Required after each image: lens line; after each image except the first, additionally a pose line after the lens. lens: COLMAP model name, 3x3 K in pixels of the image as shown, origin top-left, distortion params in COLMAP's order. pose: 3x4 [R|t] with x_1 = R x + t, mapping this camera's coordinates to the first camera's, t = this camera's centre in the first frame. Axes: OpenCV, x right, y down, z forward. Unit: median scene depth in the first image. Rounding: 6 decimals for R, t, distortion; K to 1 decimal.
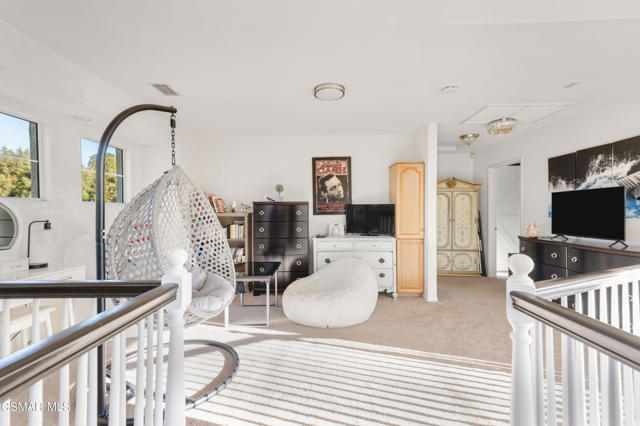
lens RADIAL K [[290.4, 0, 317.8], [0, 290.4, 210.5], [0, 0, 1]] dist [0.013484, 0.000567]
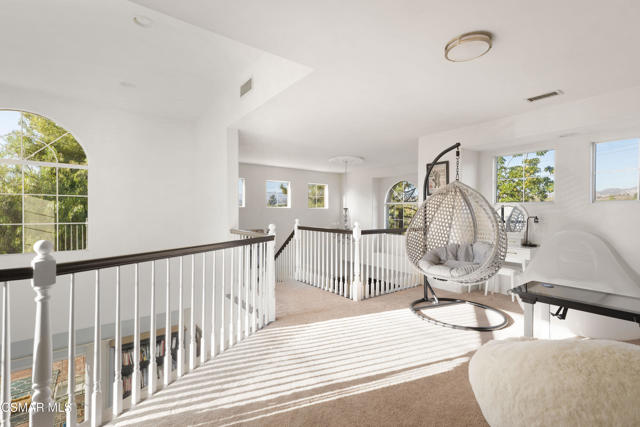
lens RADIAL K [[284.9, 0, 319.7], [0, 284.9, 211.1], [0, 0, 1]] dist [0.000071, 0.000028]
pose [[-0.795737, 0.005252, -0.605620, 0.904391], [0.002311, 0.999981, 0.005636, -0.002574], [0.605639, 0.003086, -0.795734, 1.587442]]
